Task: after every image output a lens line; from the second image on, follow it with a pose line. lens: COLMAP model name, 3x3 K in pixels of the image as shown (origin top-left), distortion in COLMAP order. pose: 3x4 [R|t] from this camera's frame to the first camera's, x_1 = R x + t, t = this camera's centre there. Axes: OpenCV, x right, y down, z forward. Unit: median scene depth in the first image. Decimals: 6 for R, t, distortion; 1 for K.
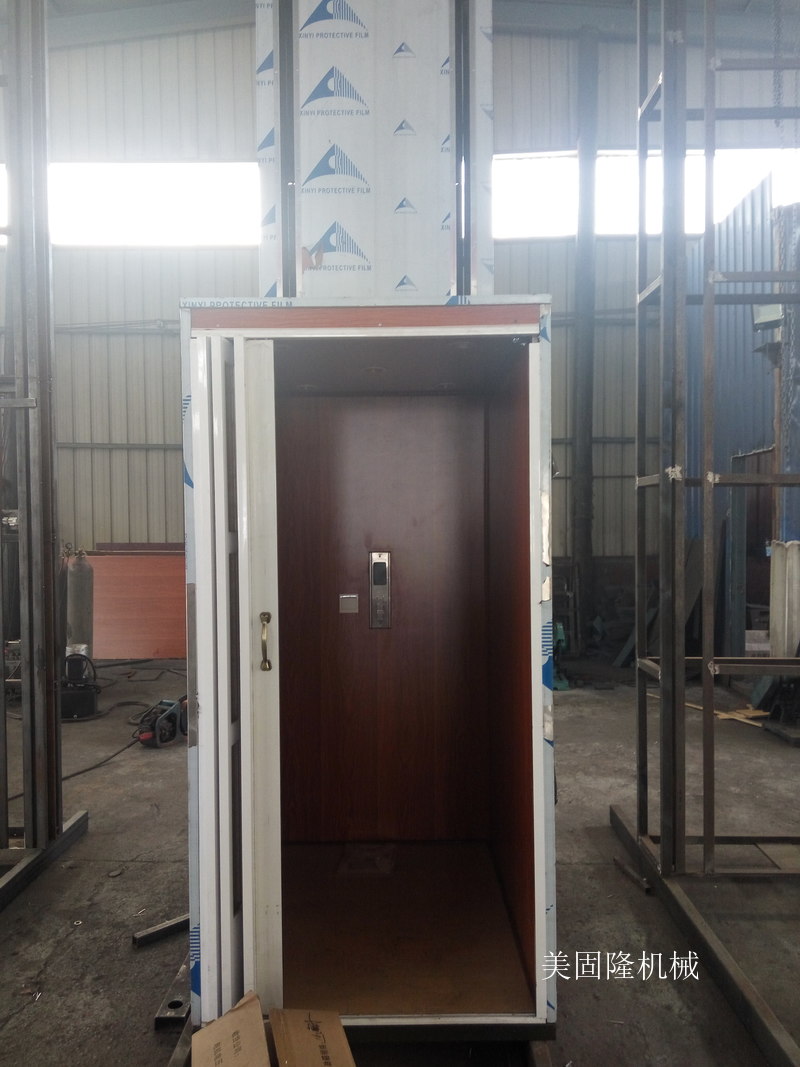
lens RADIAL K [[865.9, 0, 400.2], [0, 865.9, 536.1], [0, 0, 1]] dist [0.061395, -0.065744]
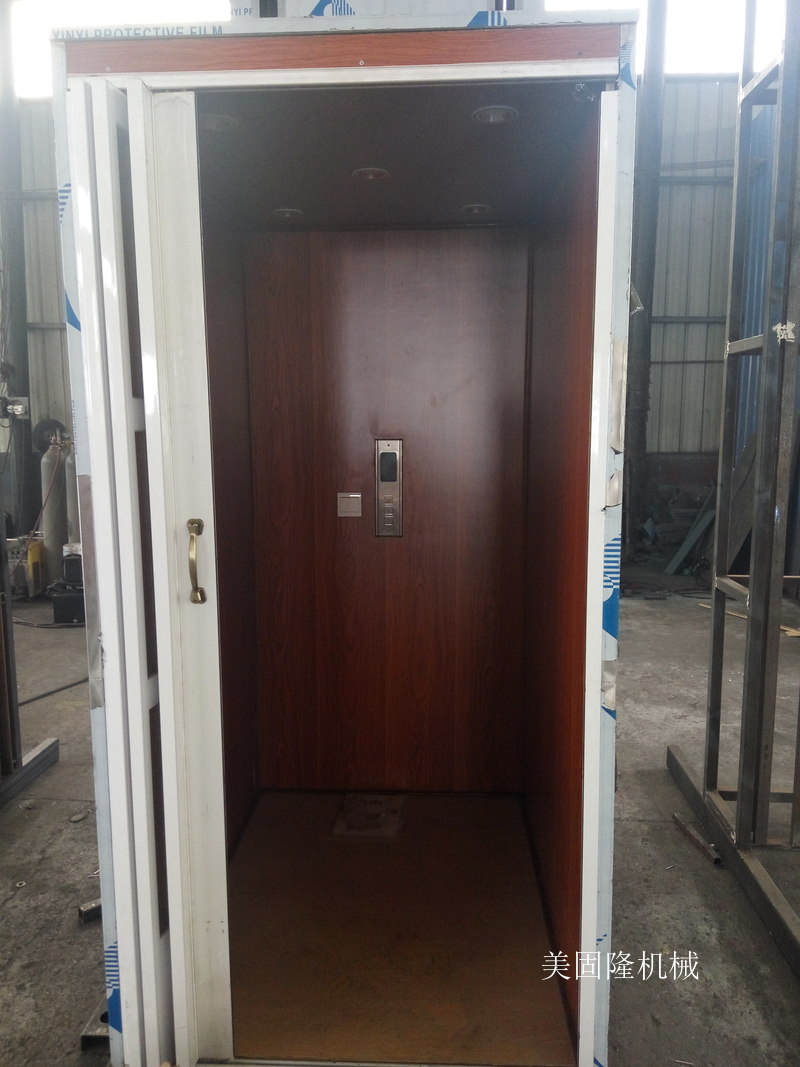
lens RADIAL K [[865.9, 0, 401.7], [0, 865.9, 539.6], [0, 0, 1]] dist [0.061395, -0.065744]
pose [[0.998963, 0.011155, -0.044136, 0.023738], [-0.005704, 0.992545, 0.121745, 0.012858], [0.045165, -0.121367, 0.991580, 0.213679]]
